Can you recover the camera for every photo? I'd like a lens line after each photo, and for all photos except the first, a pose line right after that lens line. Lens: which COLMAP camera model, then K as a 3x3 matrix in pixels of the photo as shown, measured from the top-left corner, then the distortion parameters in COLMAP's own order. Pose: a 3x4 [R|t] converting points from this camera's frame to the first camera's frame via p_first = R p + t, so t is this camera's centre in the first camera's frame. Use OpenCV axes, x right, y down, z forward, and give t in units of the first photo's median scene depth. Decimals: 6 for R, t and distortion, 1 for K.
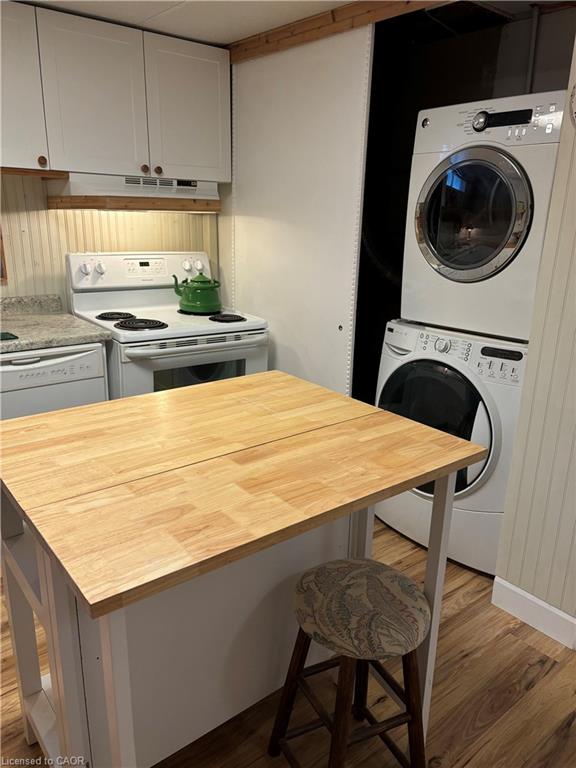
lens RADIAL K [[577.7, 0, 291.8], [0, 577.7, 385.9], [0, 0, 1]] dist [0.010338, -0.001471]
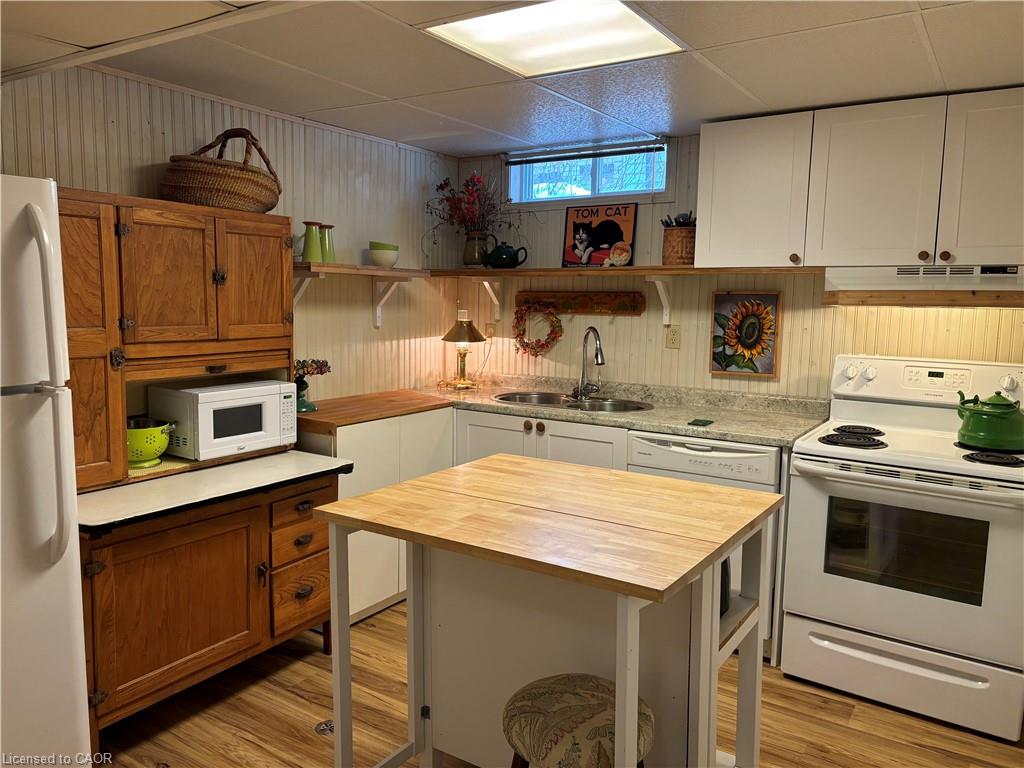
lens RADIAL K [[770.3, 0, 515.4], [0, 770.3, 384.2], [0, 0, 1]] dist [0.010338, -0.001471]
pose [[0.290906, 0.085148, -0.952955, 0.608547], [-0.276575, 0.960991, 0.001437, -0.051646], [0.915904, 0.263145, 0.303108, 0.209236]]
